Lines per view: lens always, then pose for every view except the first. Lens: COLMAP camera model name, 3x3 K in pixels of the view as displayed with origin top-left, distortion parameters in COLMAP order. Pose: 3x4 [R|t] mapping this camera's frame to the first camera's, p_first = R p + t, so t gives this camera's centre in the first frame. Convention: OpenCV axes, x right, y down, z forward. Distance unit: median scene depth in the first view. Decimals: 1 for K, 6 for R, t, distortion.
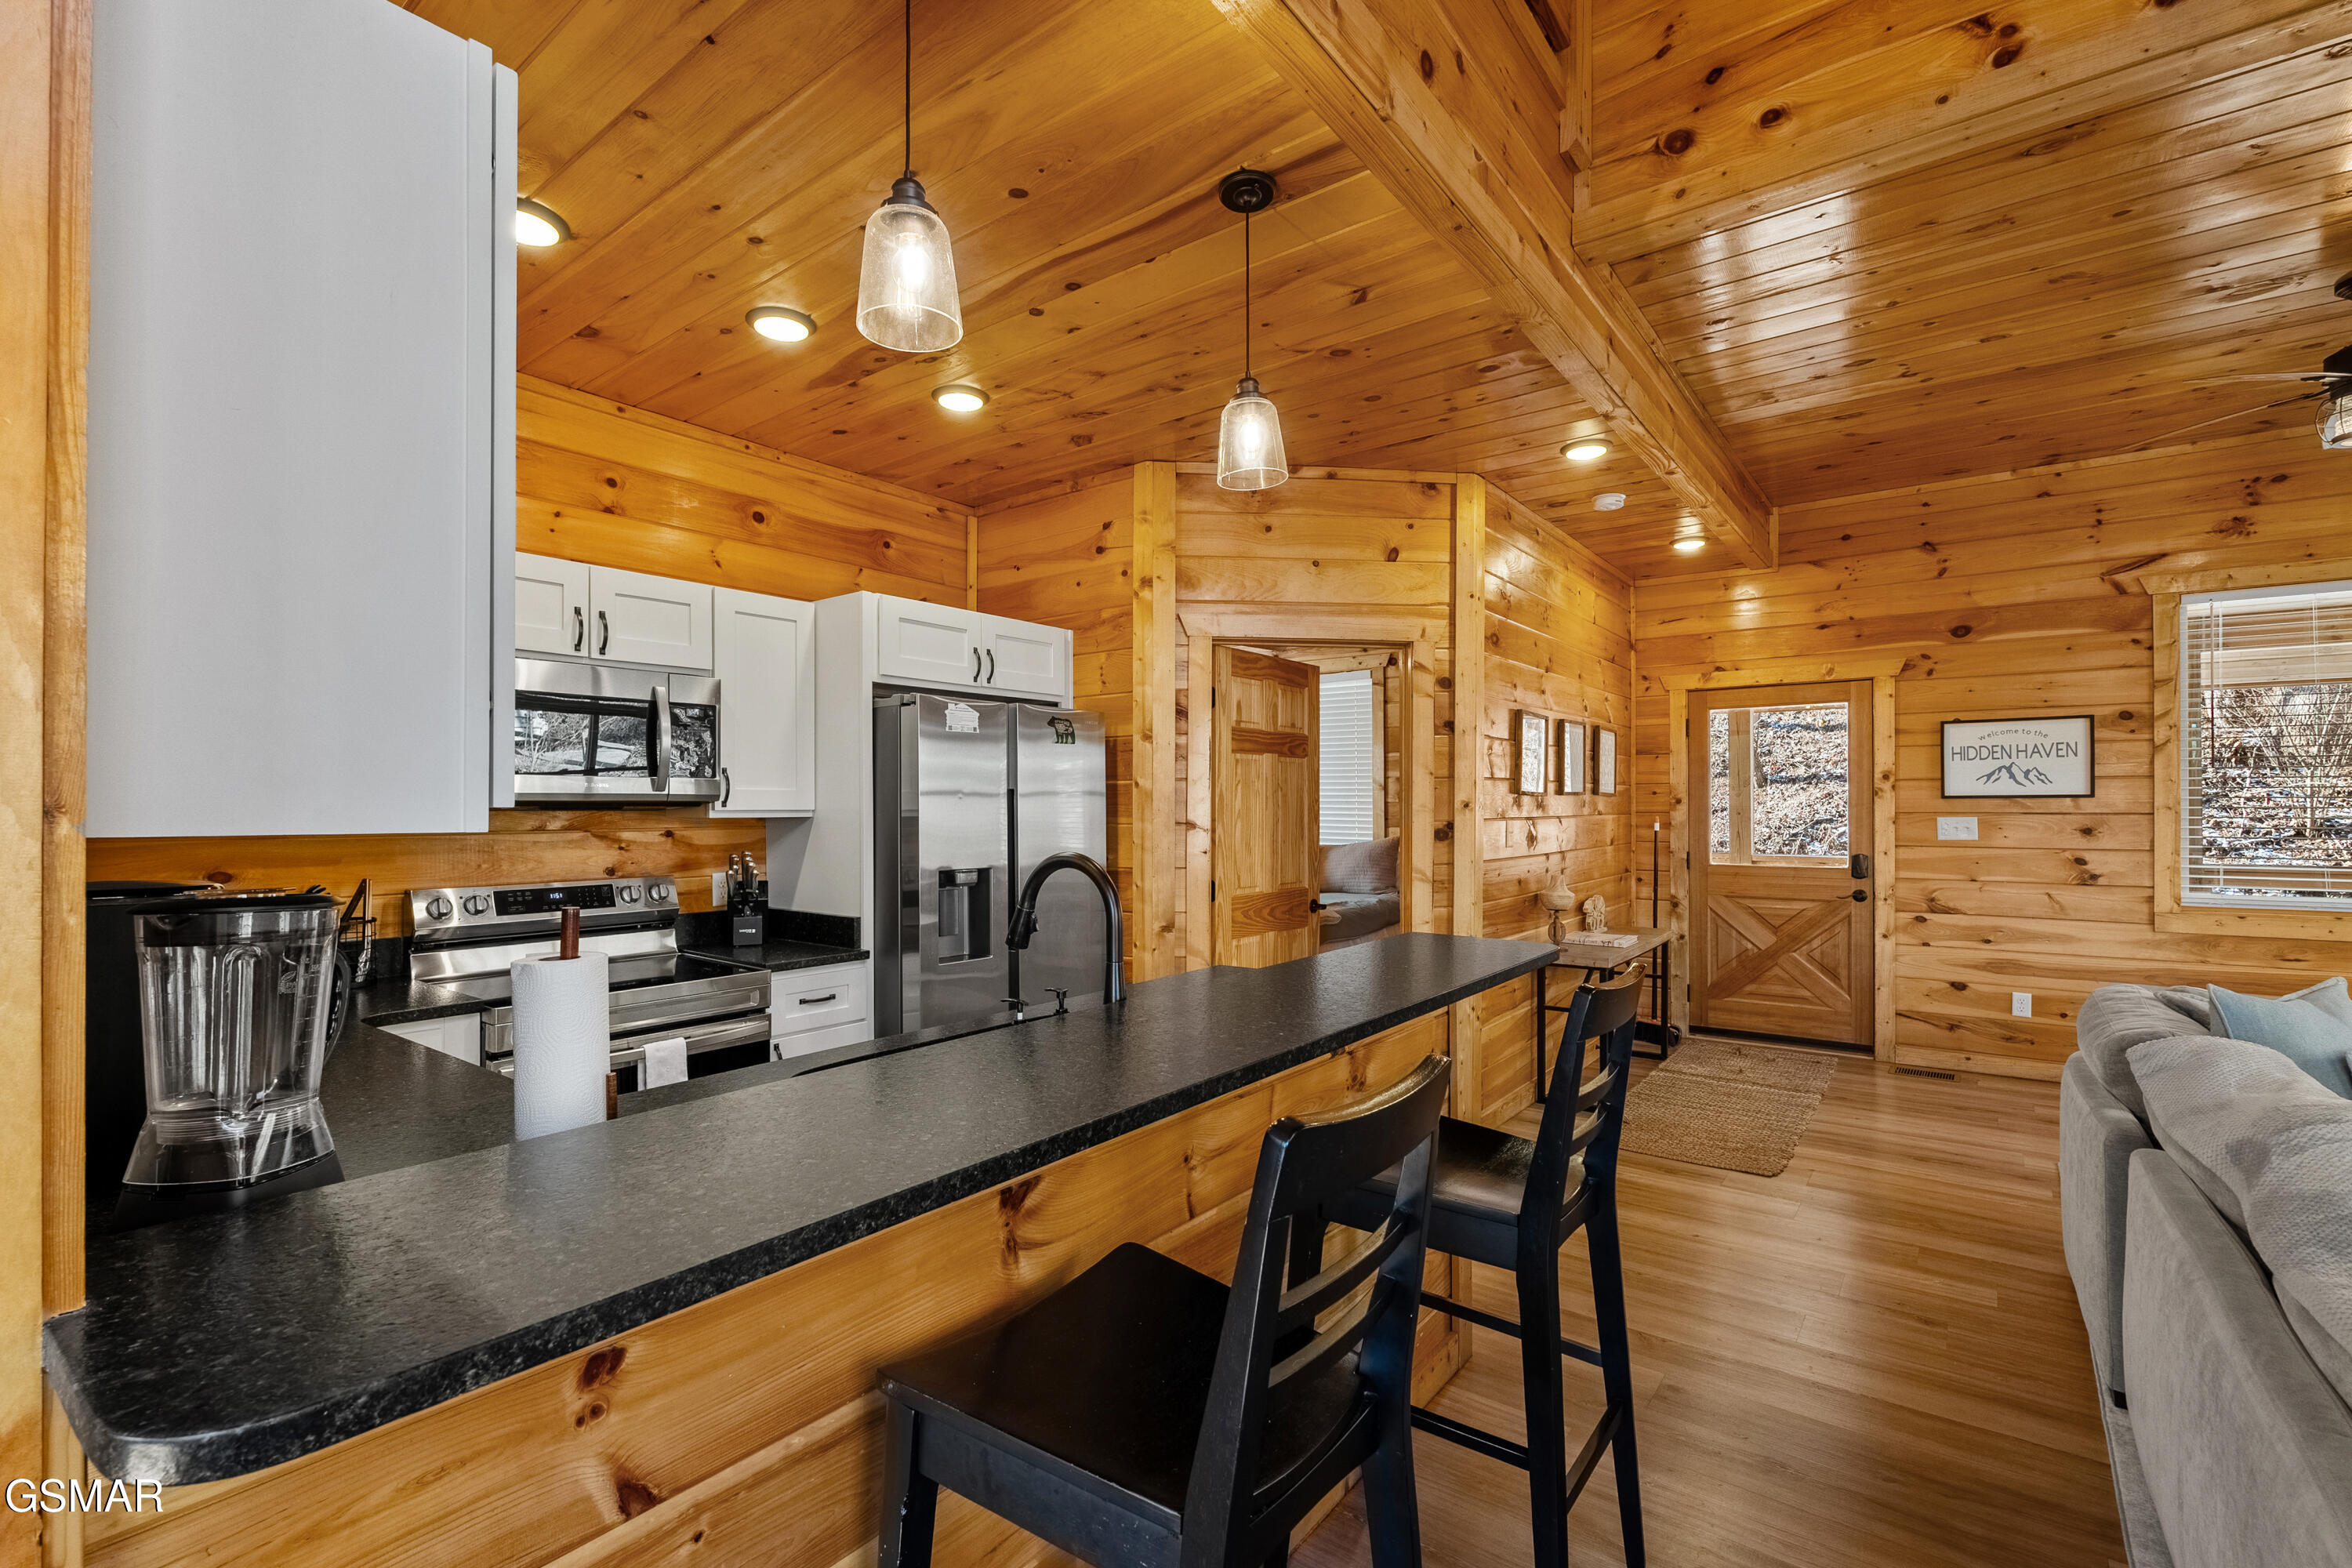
lens RADIAL K [[1037.3, 0, 1177.1], [0, 1037.3, 801.2], [0, 0, 1]] dist [-0.002597, -0.000236]
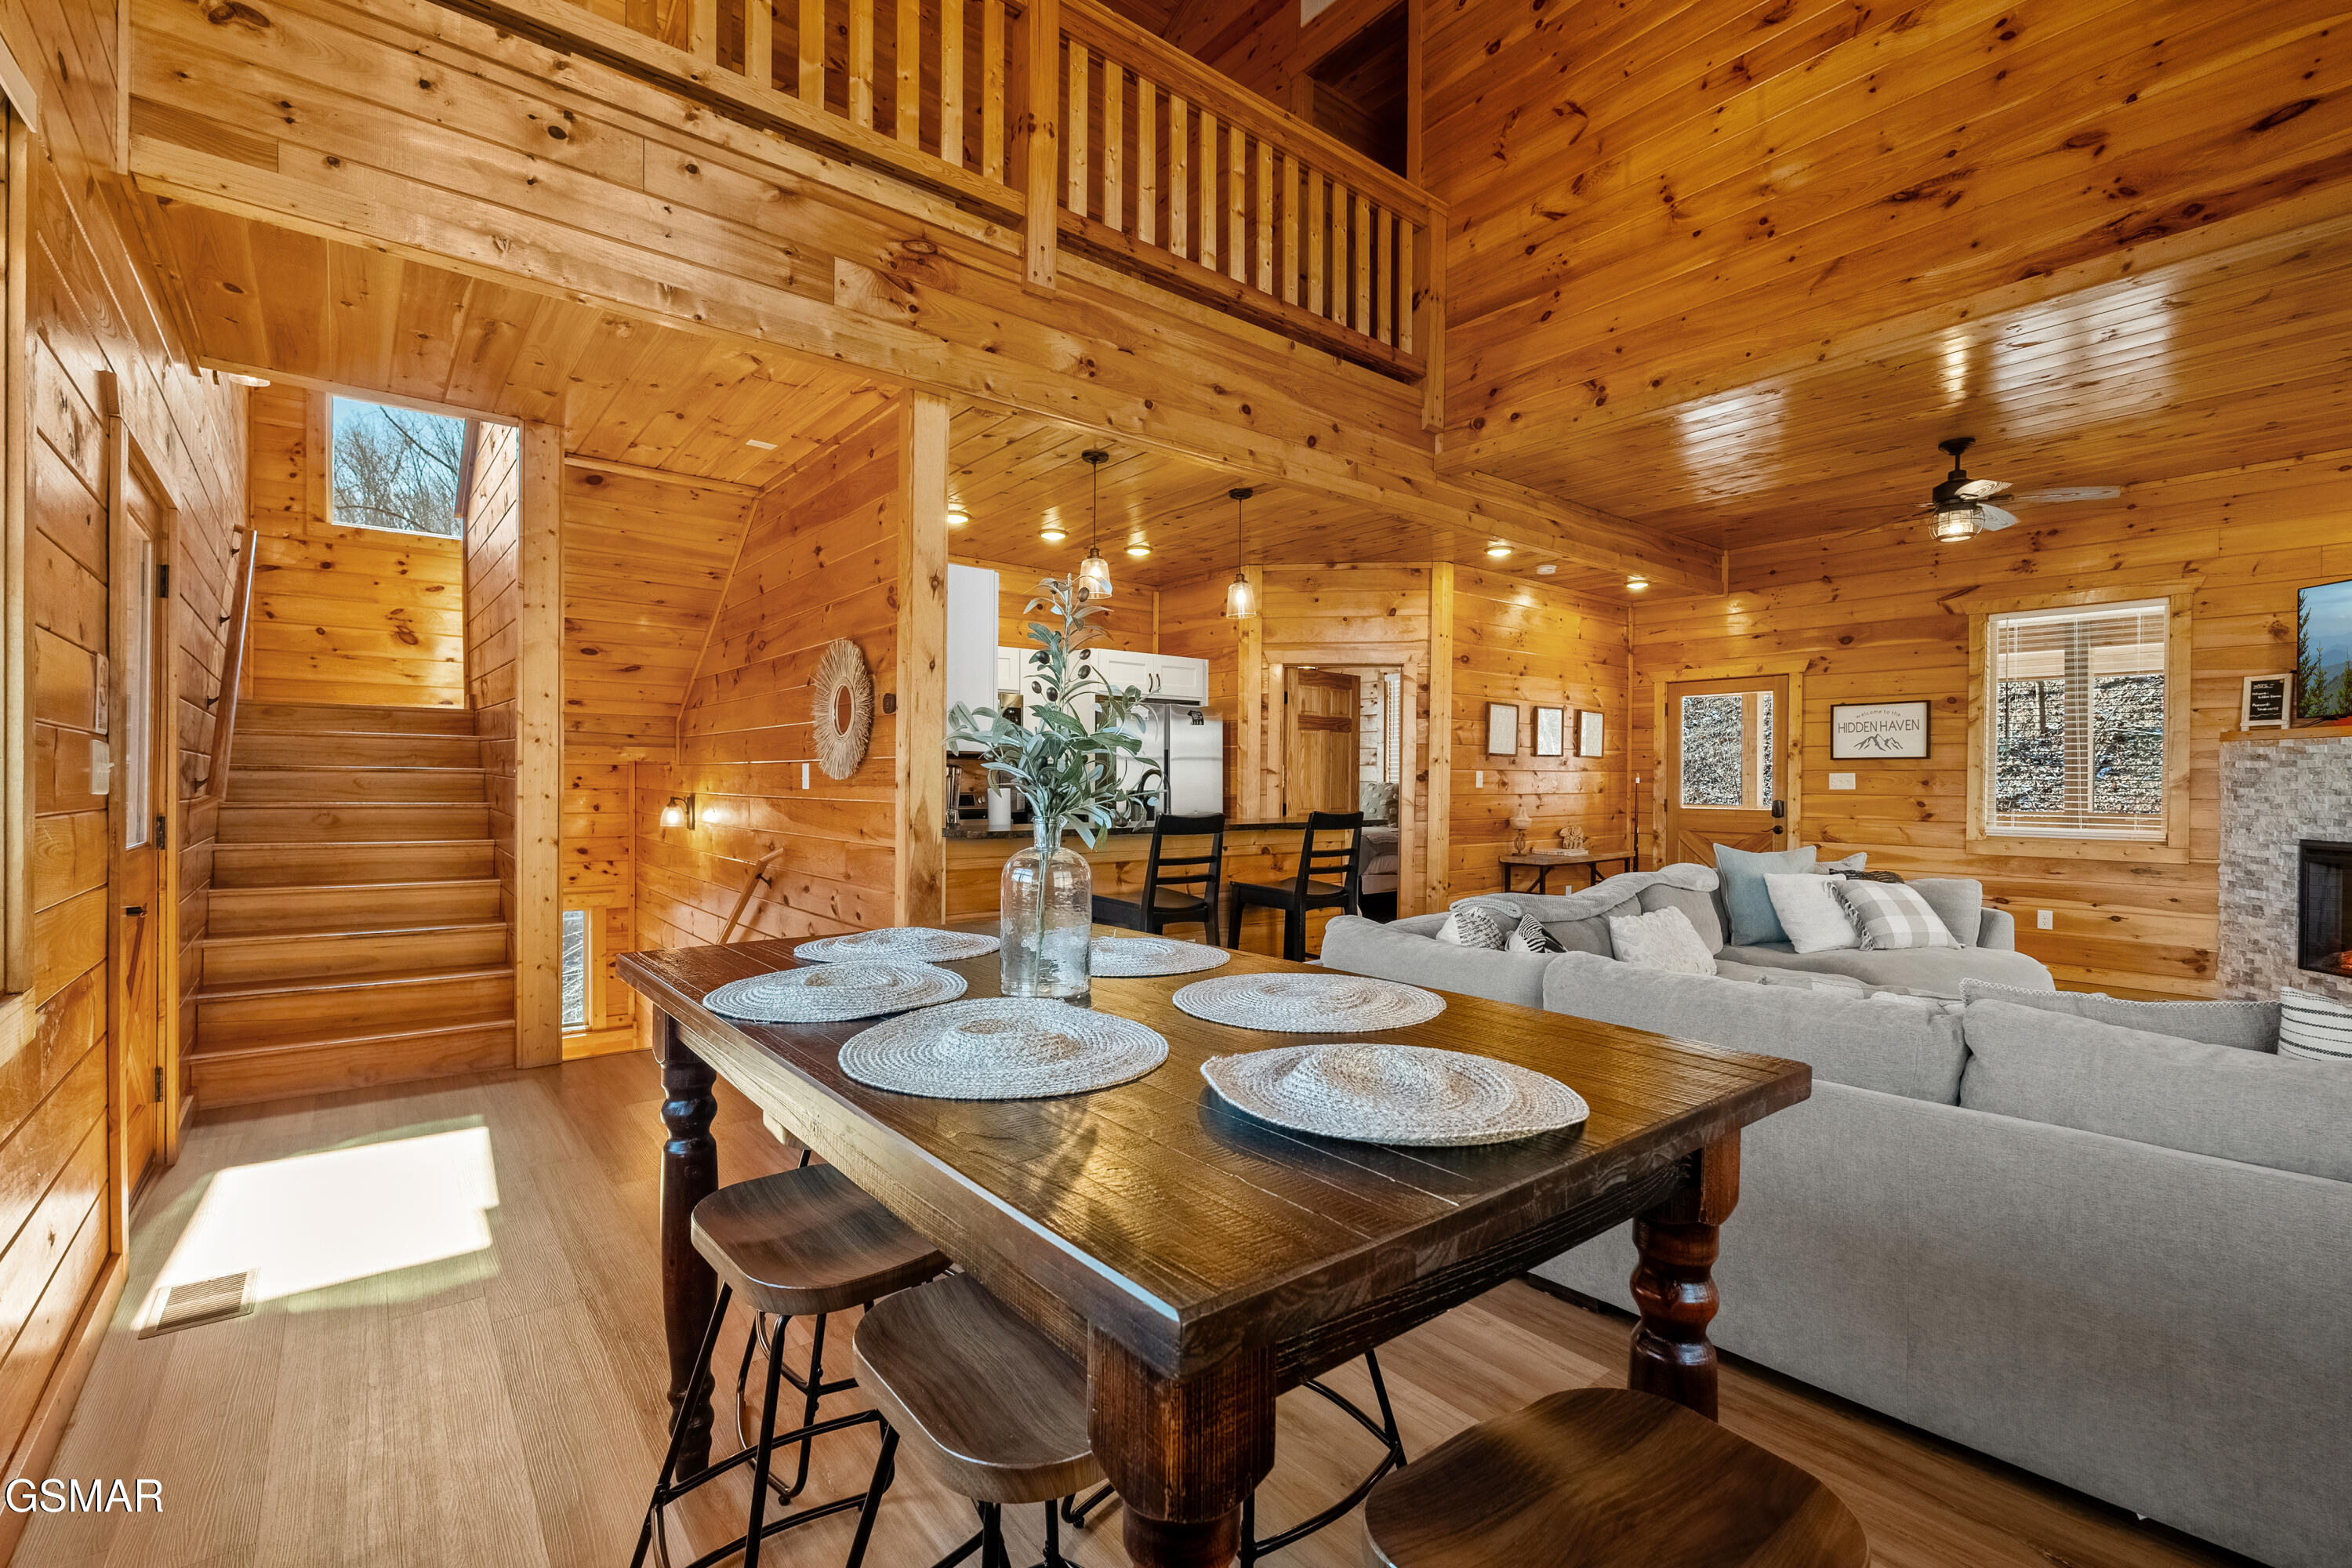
lens RADIAL K [[1037.3, 0, 1182.4], [0, 1037.3, 782.1], [0, 0, 1]] dist [-0.002597, -0.000236]
pose [[0.973715, 0.008194, -0.227622, 0.210419], [-0.006557, 0.999947, 0.007944, 0.022876], [0.227675, -0.006242, 0.973717, -0.584591]]
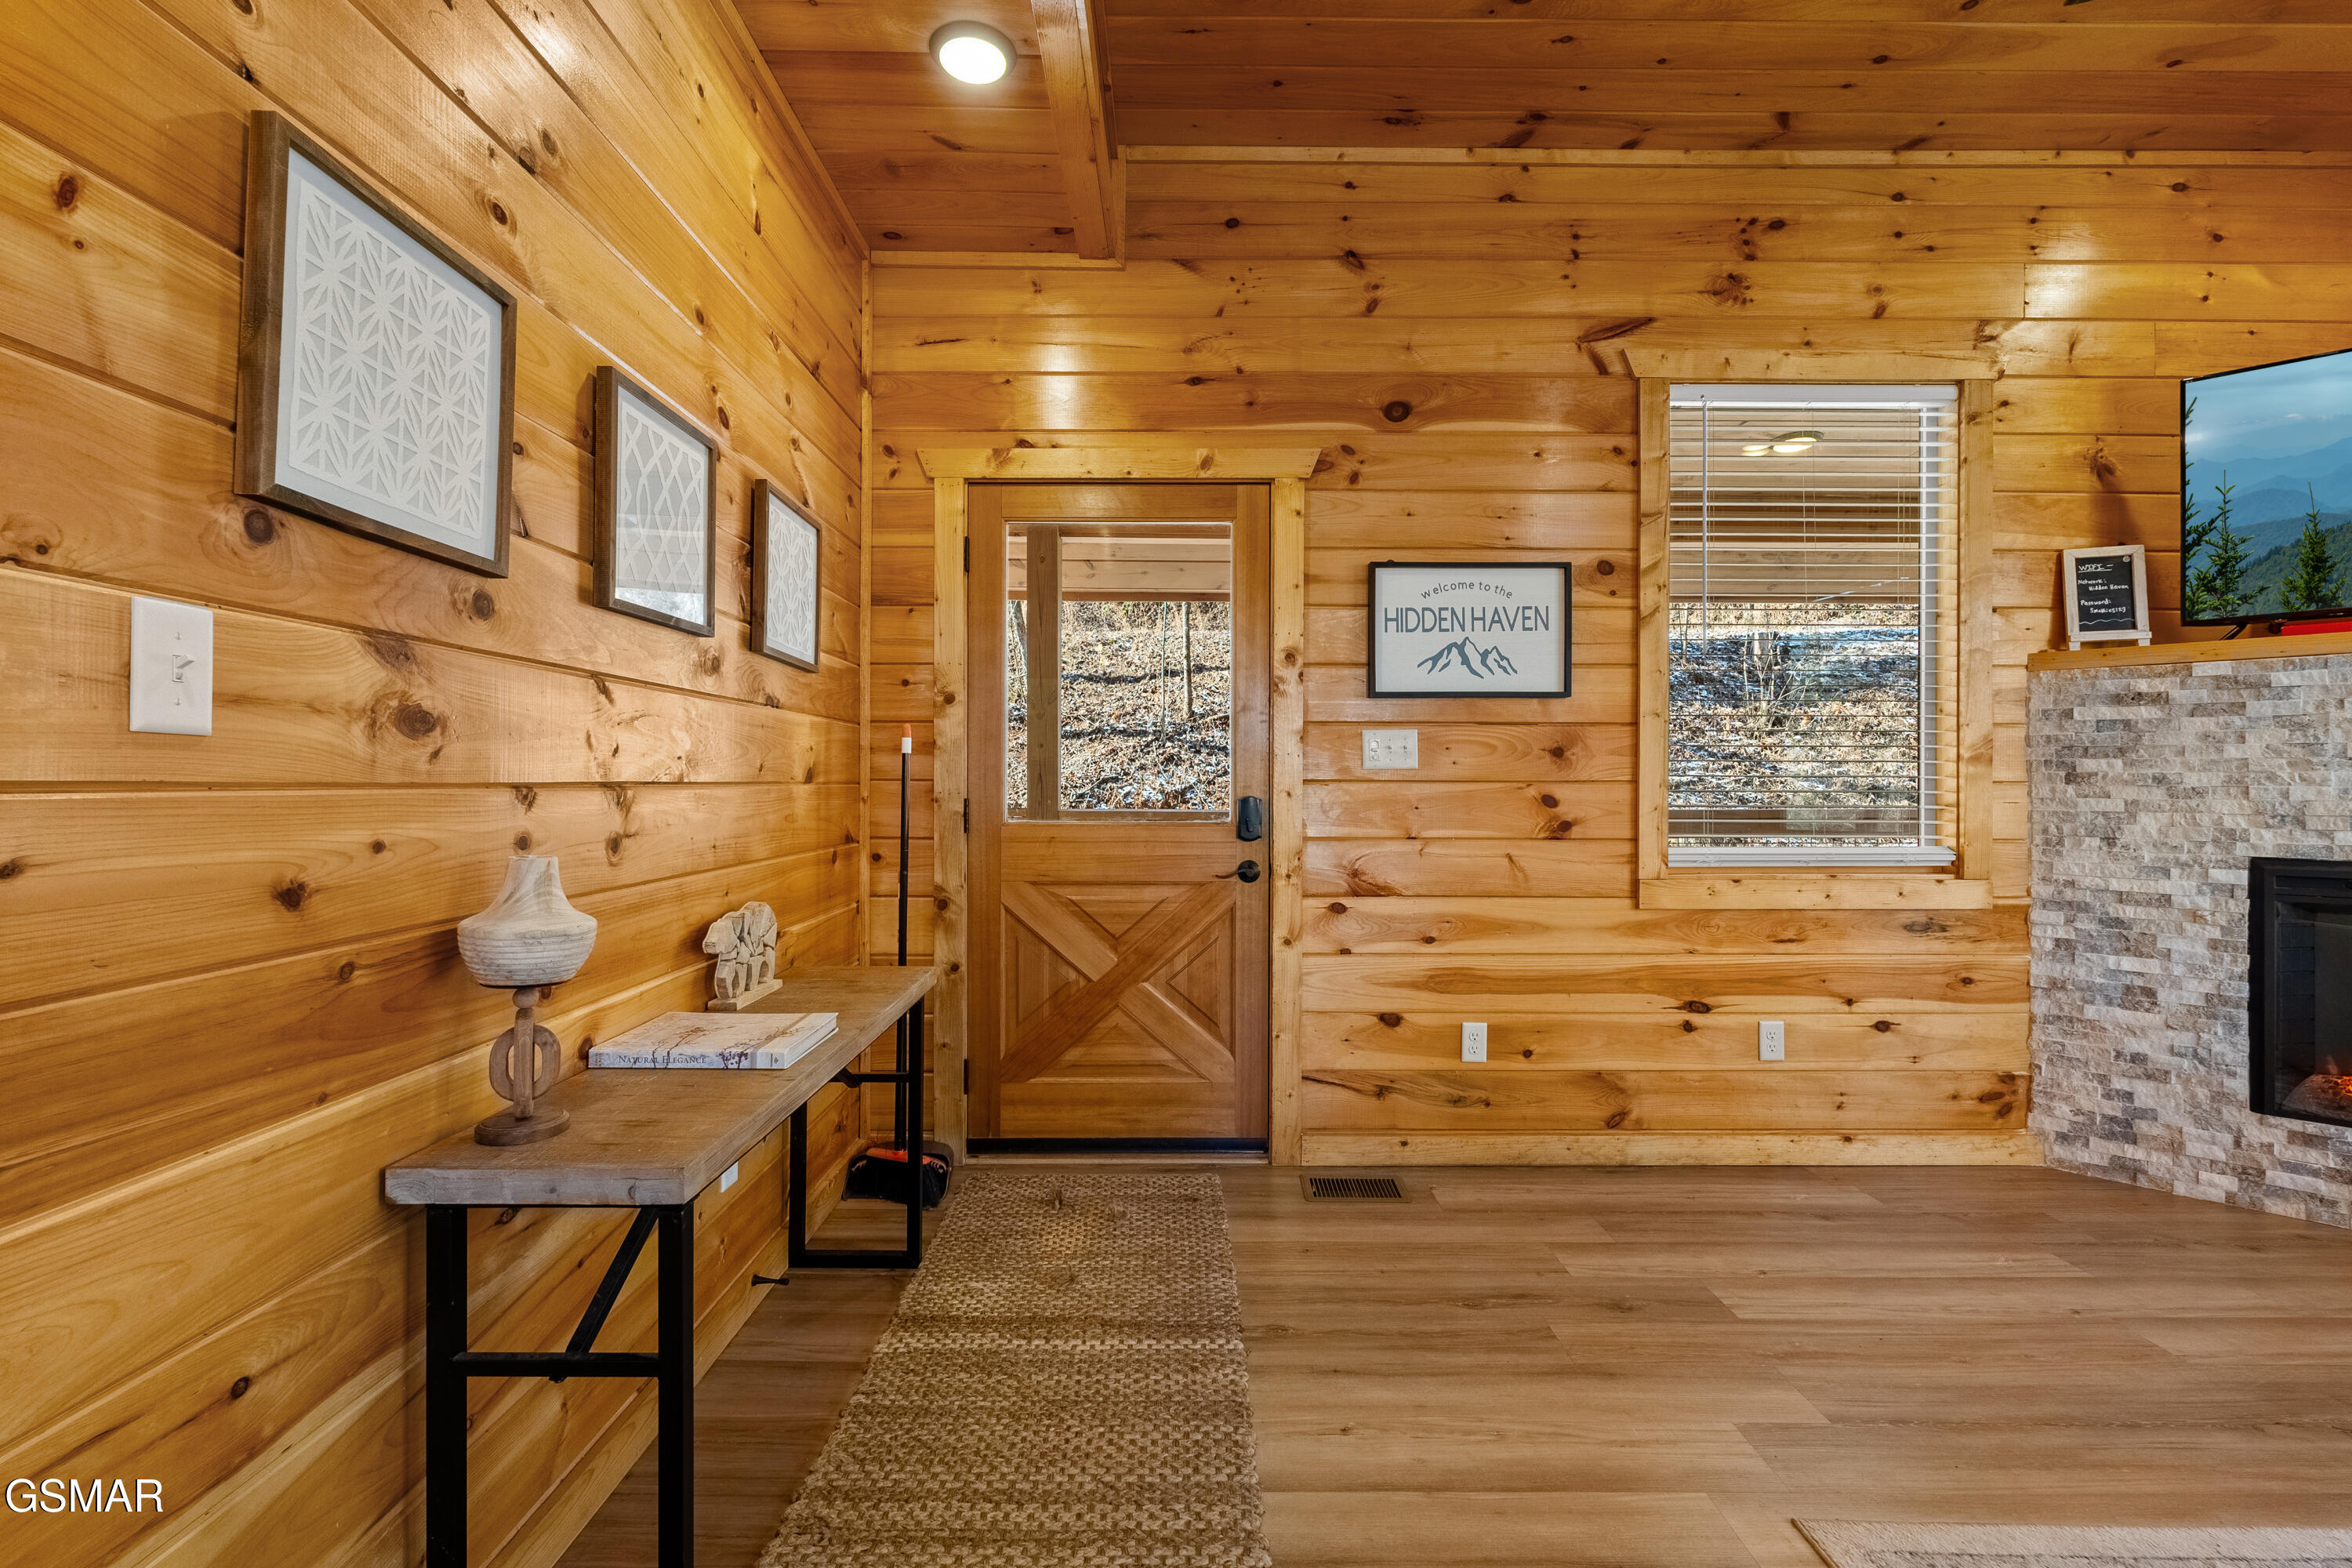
lens RADIAL K [[1037.3, 0, 1170.3], [0, 1037.3, 786.0], [0, 0, 1]] dist [-0.002597, -0.000236]
pose [[0.796200, 0.001859, 0.605031, 0.311815], [-0.006165, 0.999968, 0.005039, 0.046280], [-0.605002, -0.007742, 0.796186, 0.629682]]
